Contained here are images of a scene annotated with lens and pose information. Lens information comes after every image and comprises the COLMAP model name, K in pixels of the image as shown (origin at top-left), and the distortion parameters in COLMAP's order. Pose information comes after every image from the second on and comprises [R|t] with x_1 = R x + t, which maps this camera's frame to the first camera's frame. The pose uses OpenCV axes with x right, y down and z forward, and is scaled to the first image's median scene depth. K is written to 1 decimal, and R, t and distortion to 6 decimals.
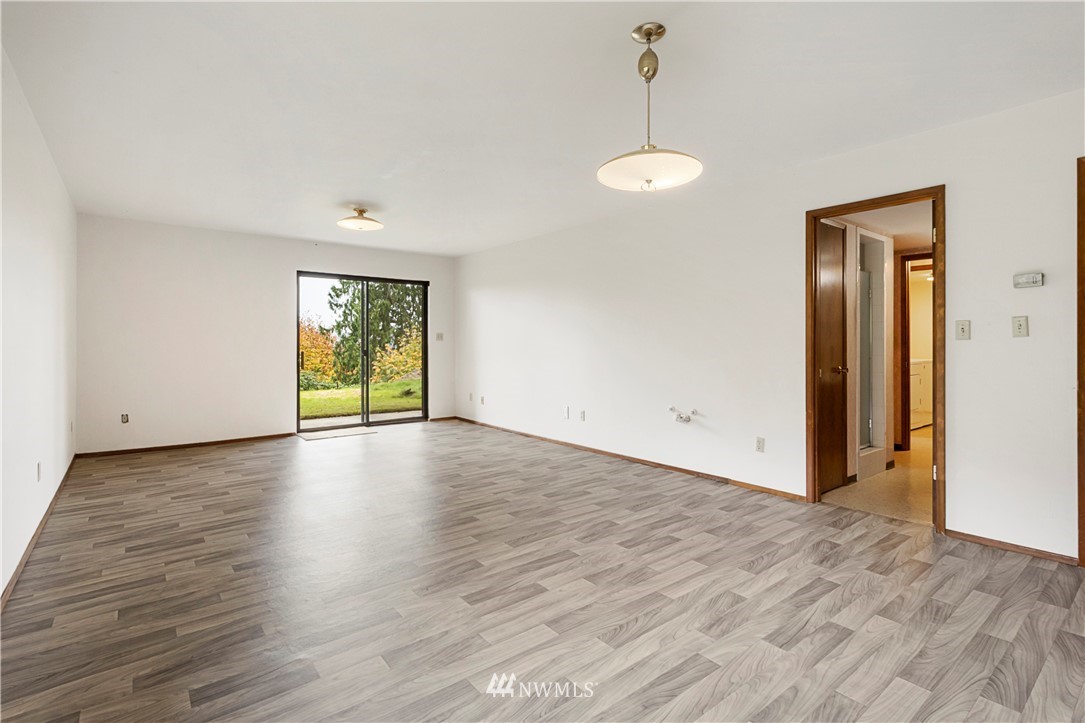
lens RADIAL K [[508.7, 0, 544.8], [0, 508.7, 354.6], [0, 0, 1]] dist [0.004863, -0.000063]
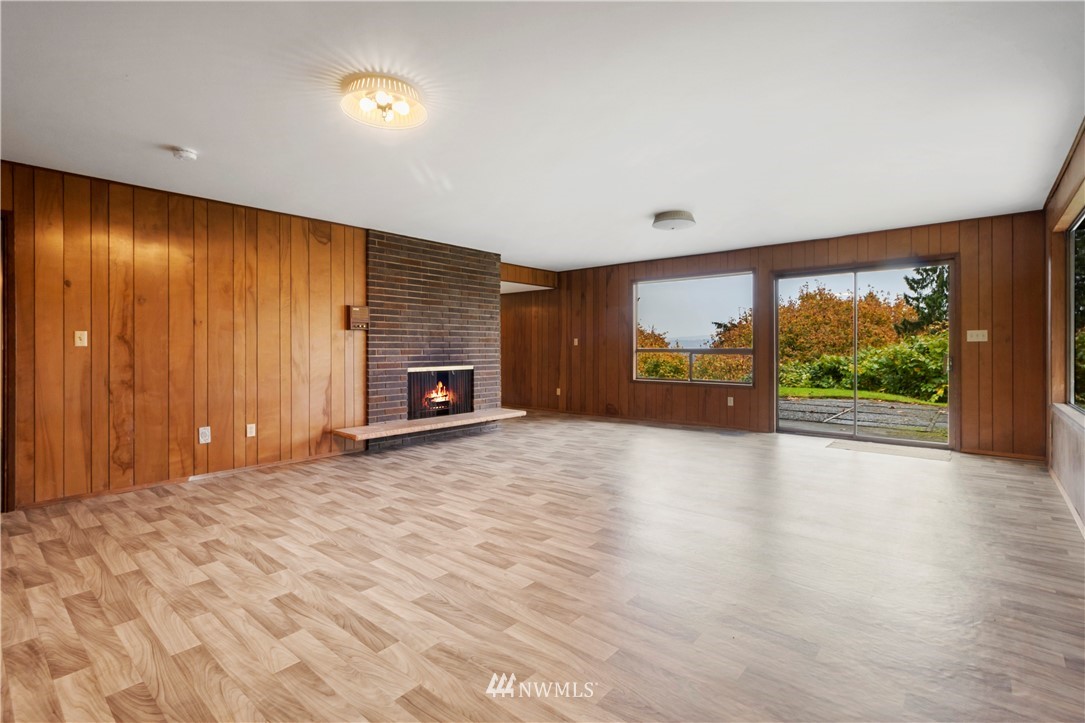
lens RADIAL K [[508.7, 0, 545.1], [0, 508.7, 355.3], [0, 0, 1]] dist [0.004863, -0.000063]
pose [[0.186088, 0.009870, -0.982484, 1.488948], [-0.010619, 0.999911, 0.008034, -0.014551], [0.982476, 0.008938, 0.186176, 1.181386]]
